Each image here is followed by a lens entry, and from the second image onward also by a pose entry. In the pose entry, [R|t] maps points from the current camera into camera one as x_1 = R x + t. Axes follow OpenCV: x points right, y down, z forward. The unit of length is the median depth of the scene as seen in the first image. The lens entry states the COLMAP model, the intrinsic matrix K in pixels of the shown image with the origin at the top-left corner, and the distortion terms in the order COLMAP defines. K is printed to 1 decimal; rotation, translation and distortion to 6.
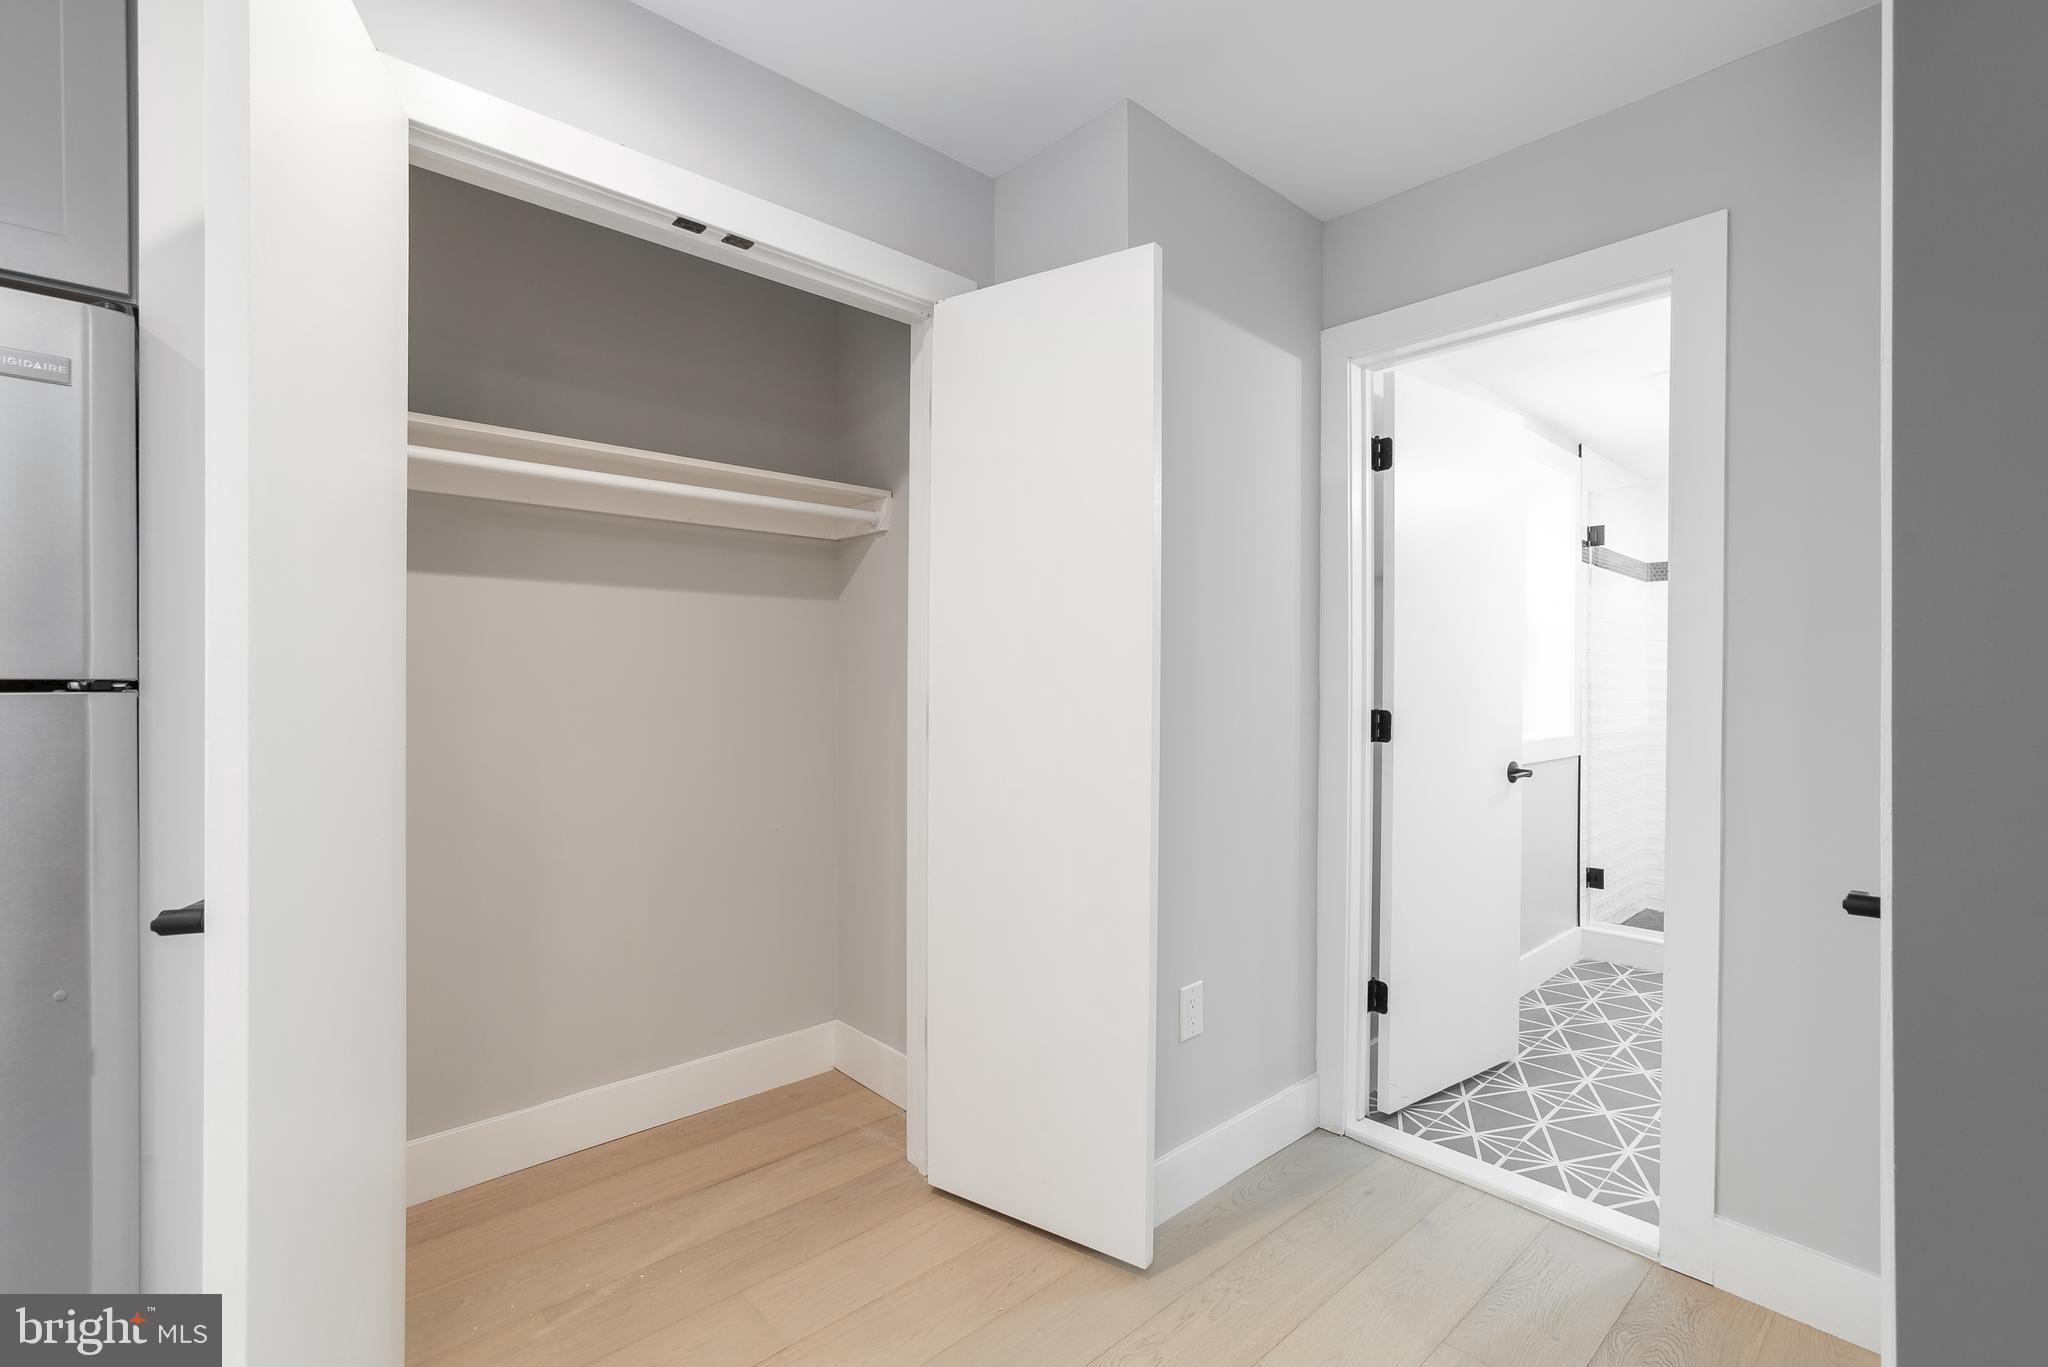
lens RADIAL K [[933.1, 0, 1009.7], [0, 933.1, 680.8], [0, 0, 1]] dist [-0.030247, 0.026546]
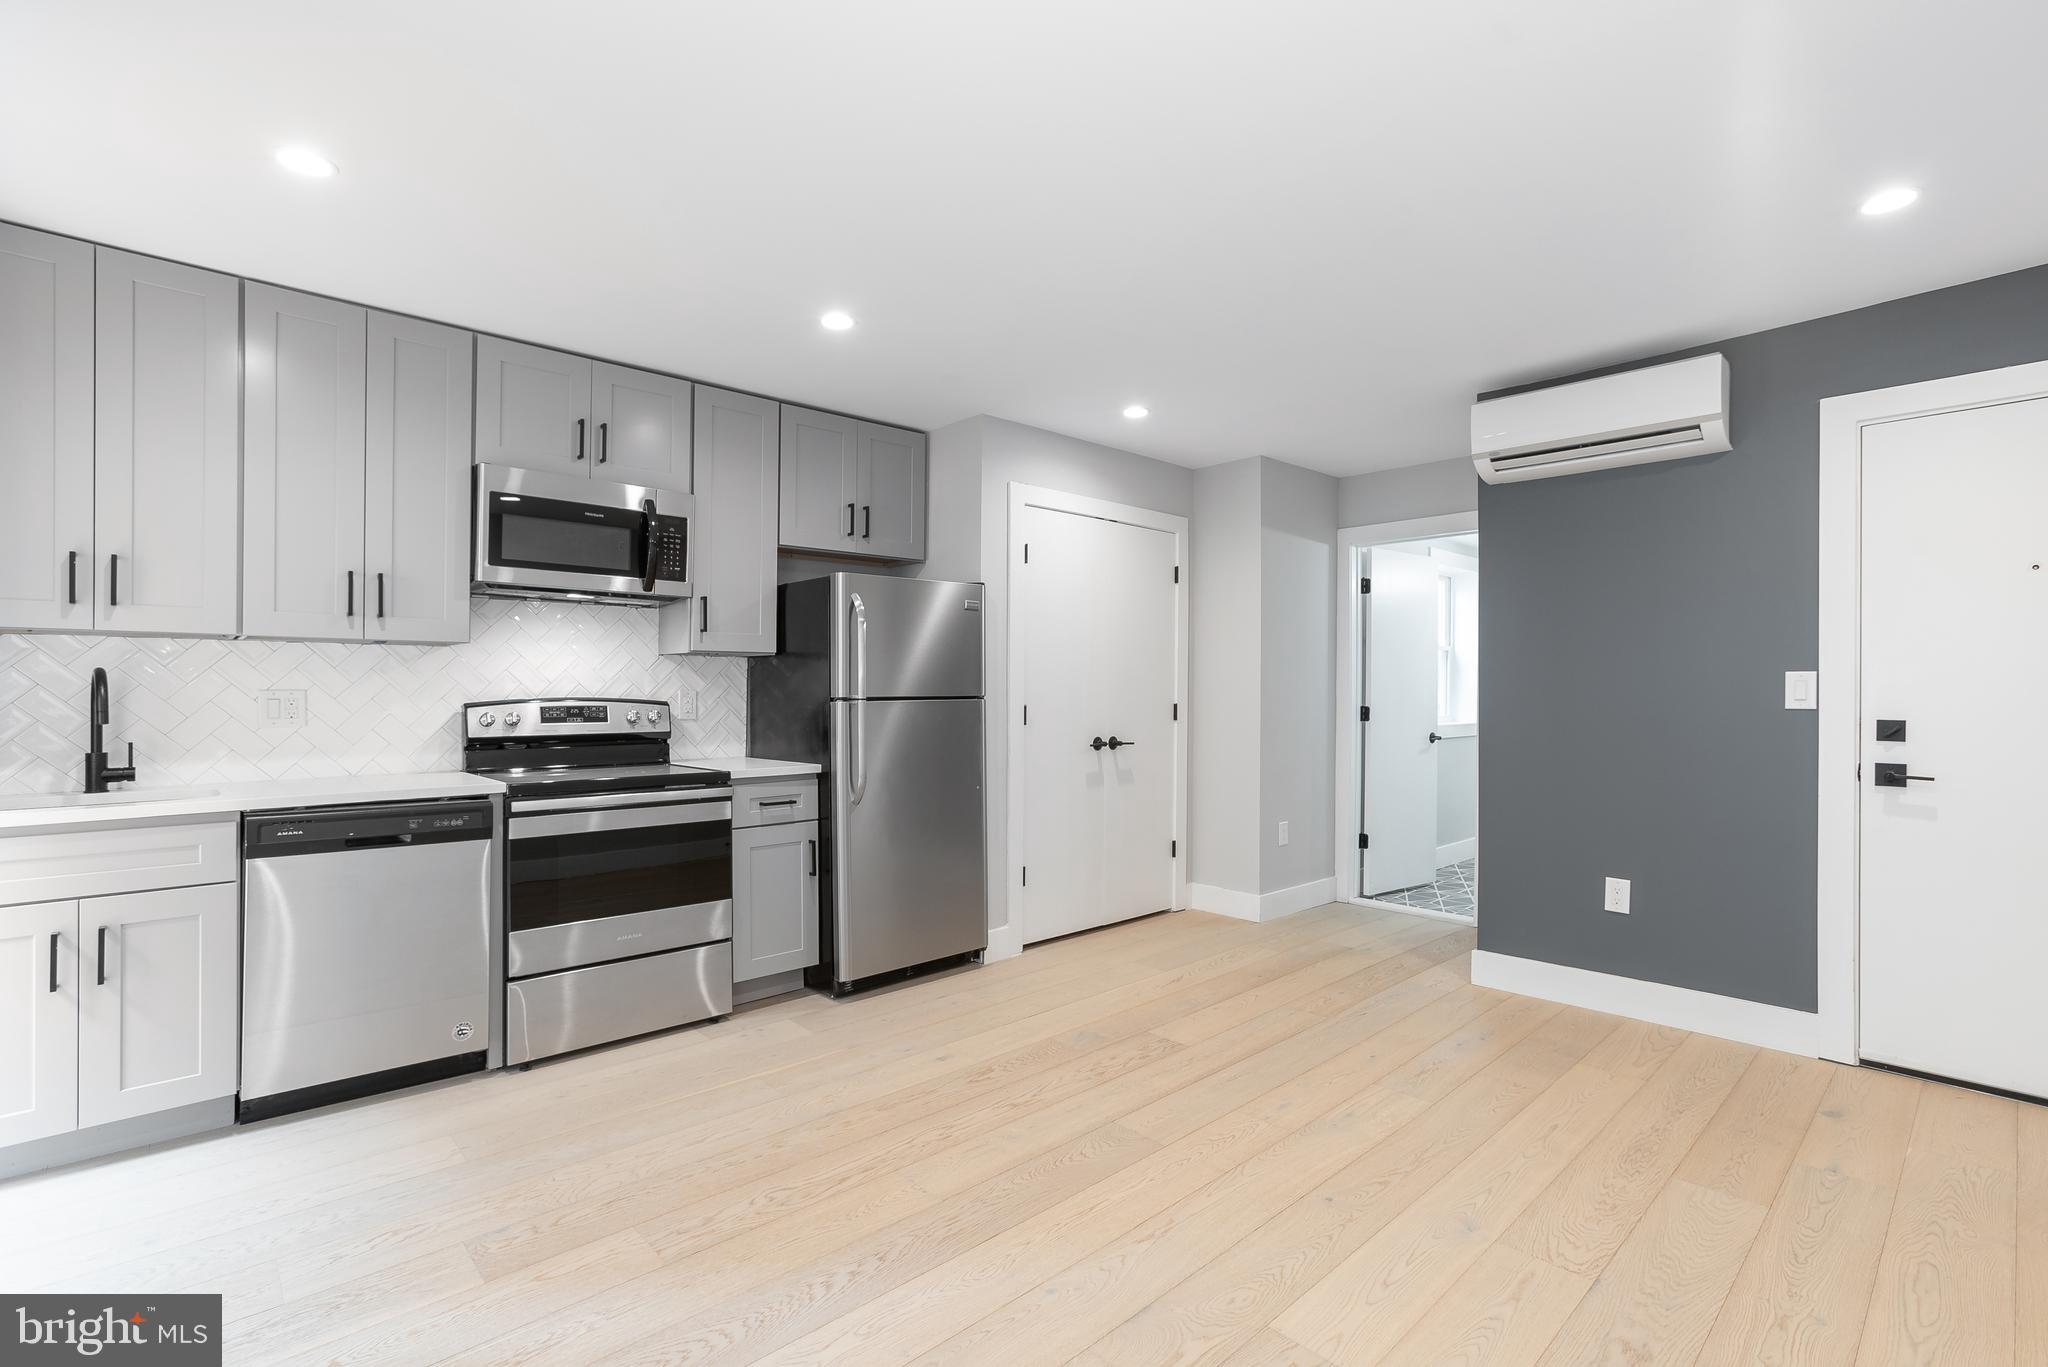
lens RADIAL K [[945.5, 0, 1024.0], [0, 945.5, 683.5], [0, 0, 1]] dist [-0.030428, 0.028573]
pose [[0.999905, -0.007504, 0.011556, -0.419069], [0.007606, 0.999933, -0.008751, -0.007279], [-0.011490, 0.008838, 0.999895, -1.196917]]
